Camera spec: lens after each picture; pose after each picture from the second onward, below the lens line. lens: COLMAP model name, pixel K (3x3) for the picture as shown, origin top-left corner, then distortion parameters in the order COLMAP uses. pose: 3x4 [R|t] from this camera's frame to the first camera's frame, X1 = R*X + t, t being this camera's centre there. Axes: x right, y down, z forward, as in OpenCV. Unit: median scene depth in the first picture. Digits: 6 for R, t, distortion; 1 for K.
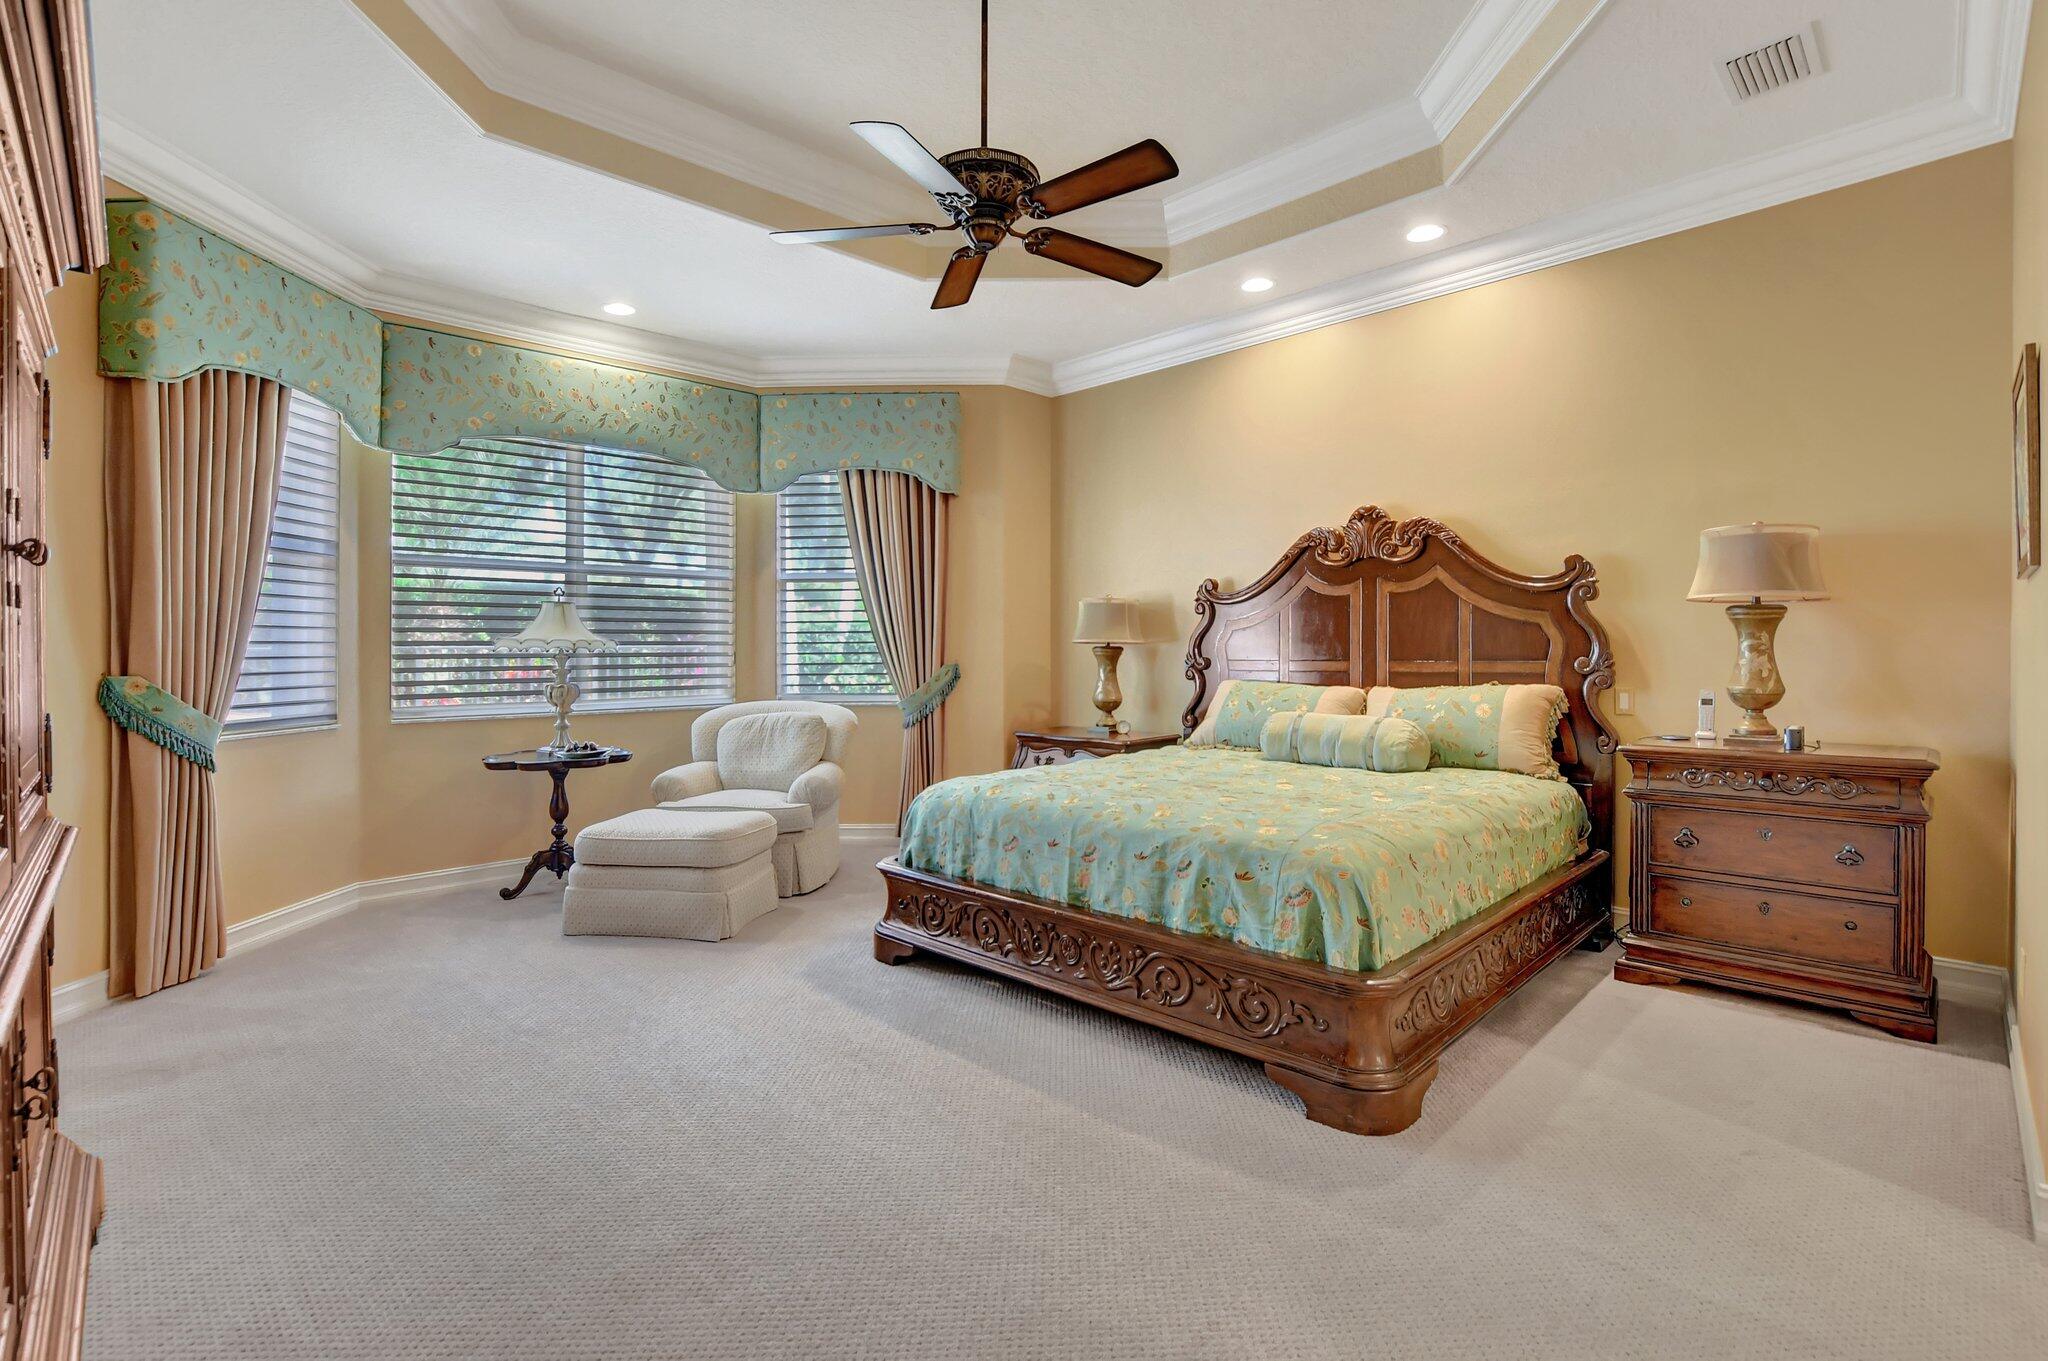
lens RADIAL K [[916.5, 0, 1029.8], [0, 916.5, 670.7], [0, 0, 1]] dist [0.000725, 0.000016]
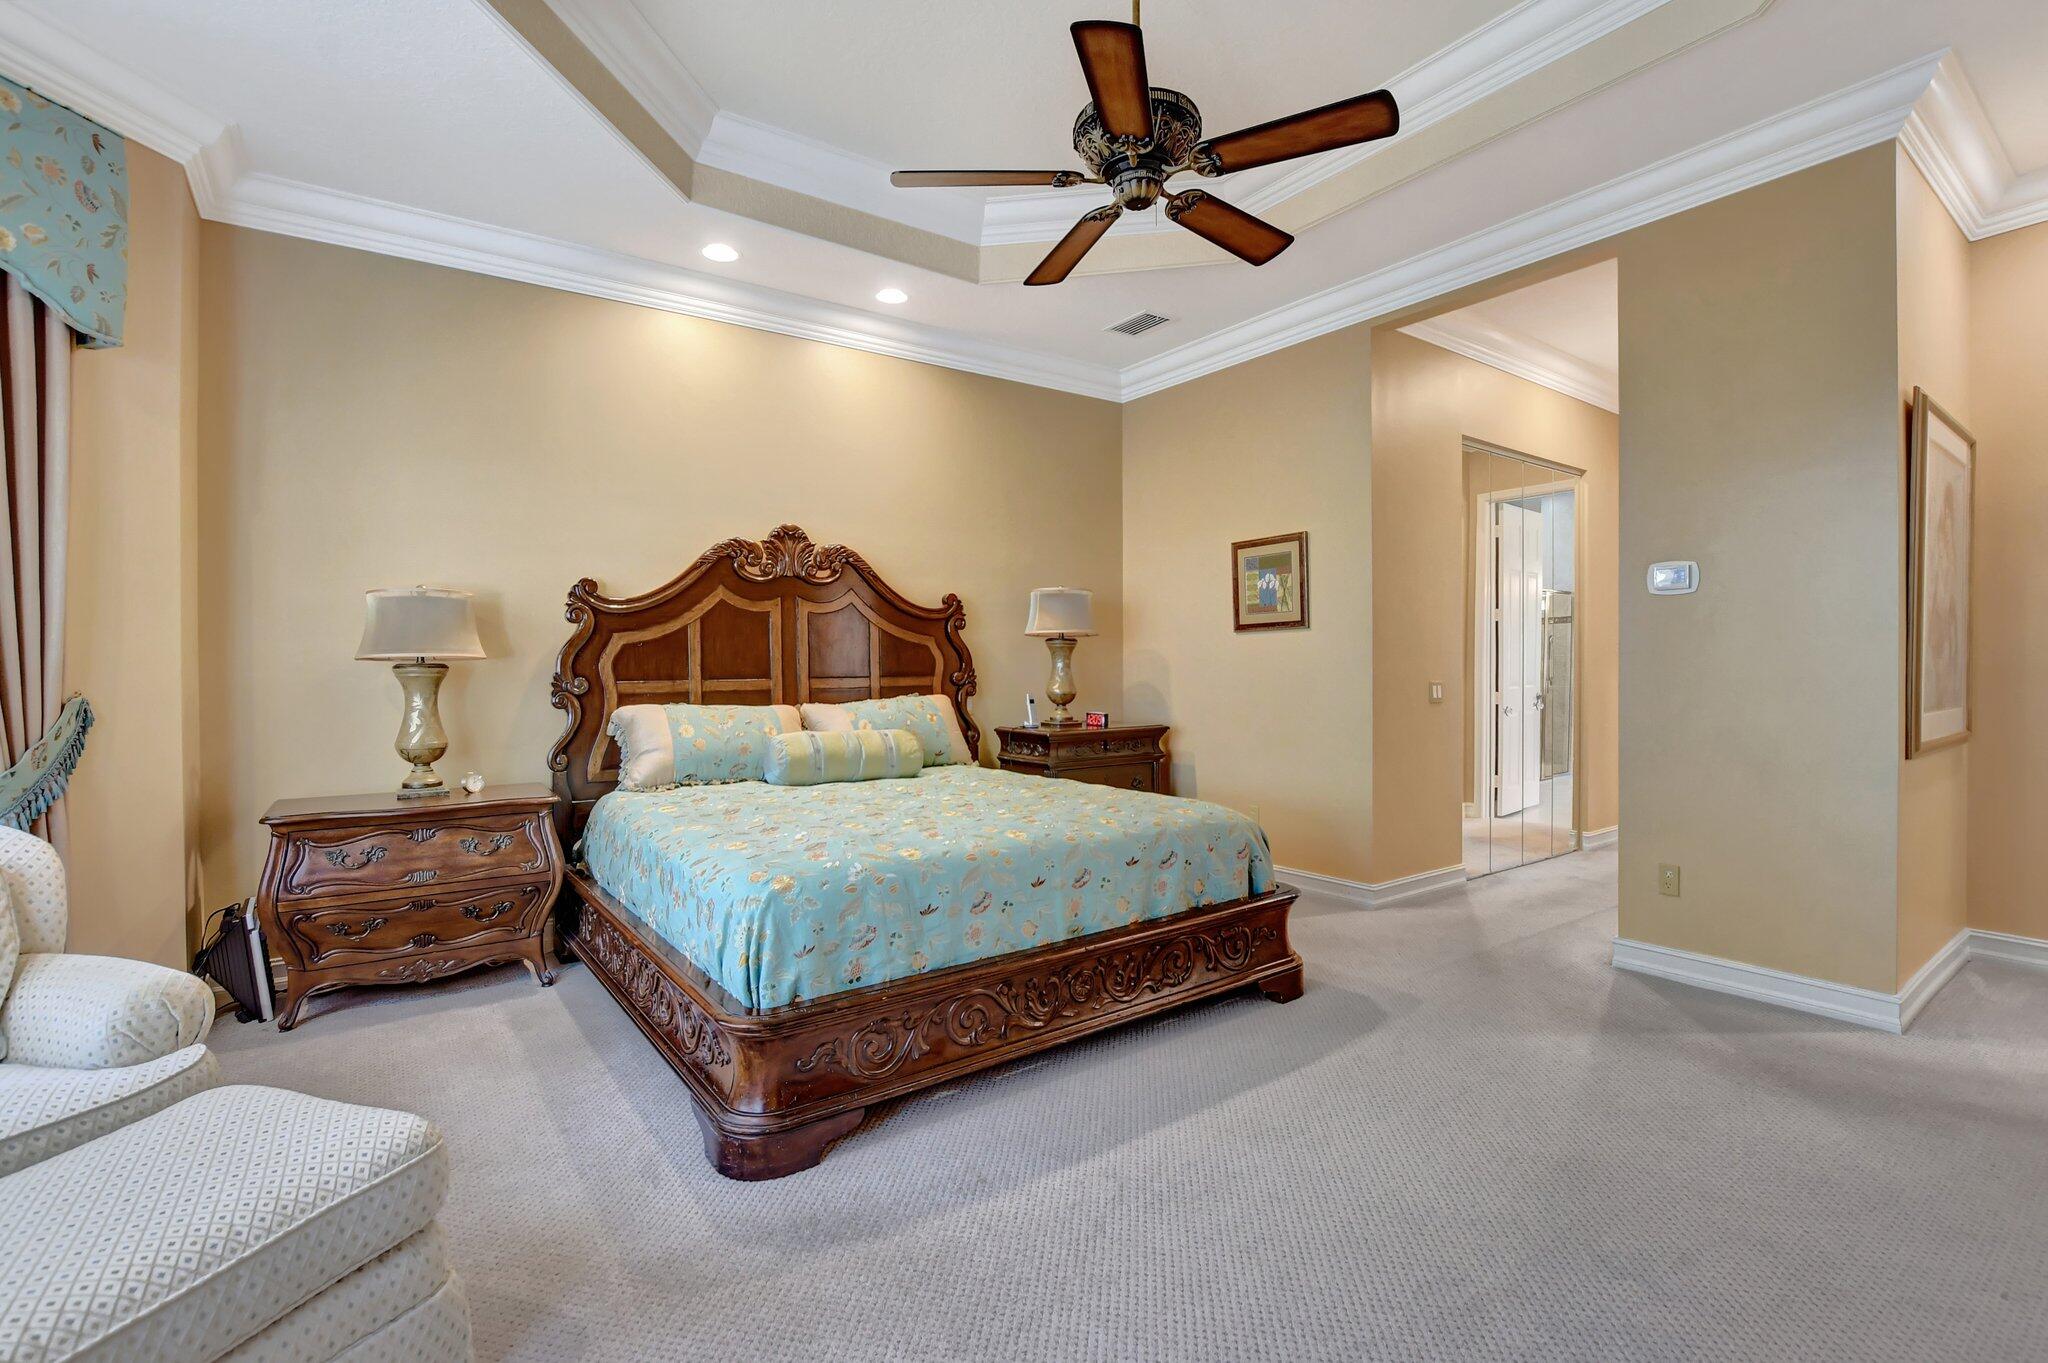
lens RADIAL K [[916.5, 0, 1029.8], [0, 916.5, 671.7], [0, 0, 1]] dist [0.000725, 0.000016]
pose [[0.193796, -0.005376, 0.981027, -0.608802], [0.028221, 0.999602, -0.000098, -0.011727], [-0.980636, 0.027705, 0.193870, 0.592822]]
